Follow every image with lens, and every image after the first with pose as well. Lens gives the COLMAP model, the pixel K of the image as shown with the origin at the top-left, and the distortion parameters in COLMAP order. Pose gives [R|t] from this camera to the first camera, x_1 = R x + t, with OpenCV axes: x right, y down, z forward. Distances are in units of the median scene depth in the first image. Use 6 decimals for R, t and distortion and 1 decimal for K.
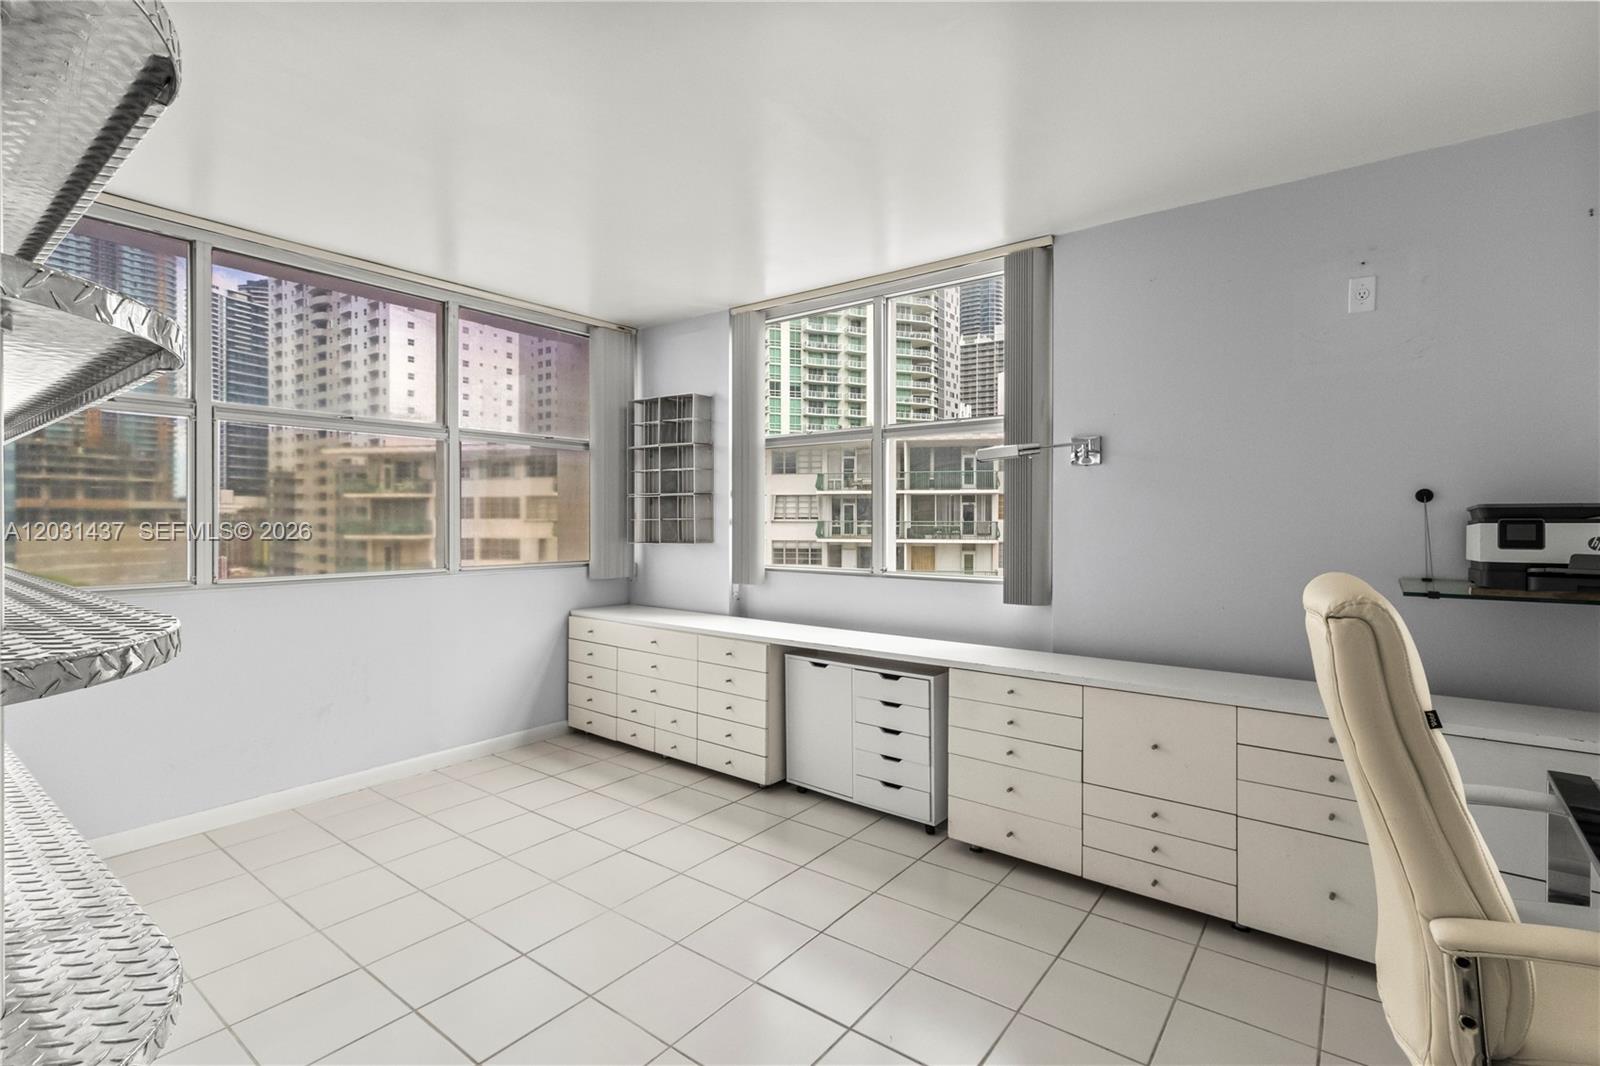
lens RADIAL K [[734.1, 0, 801.2], [0, 734.1, 525.1], [0, 0, 1]] dist [0.011024, 0.000696]
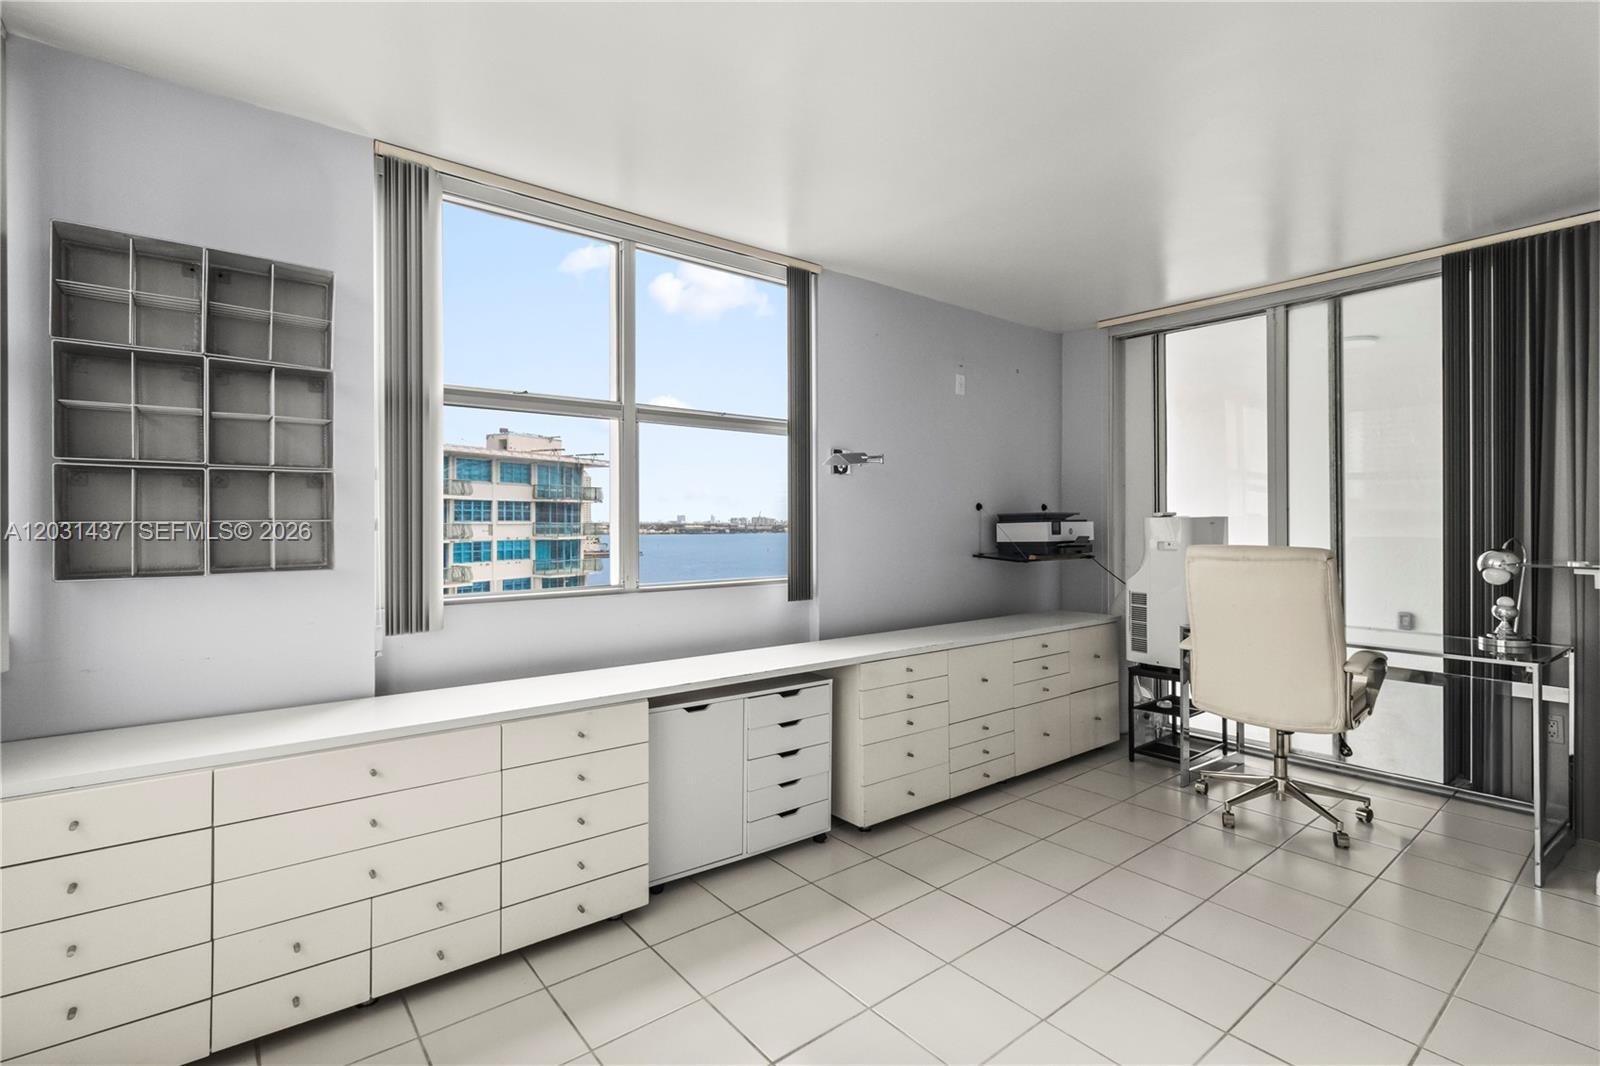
lens RADIAL K [[734.1, 0, 802.3], [0, 734.1, 524.6], [0, 0, 1]] dist [0.011024, 0.000696]
pose [[0.258003, -0.007185, 0.966117, -0.706181], [0.009596, 0.999942, 0.004874, -0.007078], [-0.966097, 0.008014, 0.258057, 0.700248]]
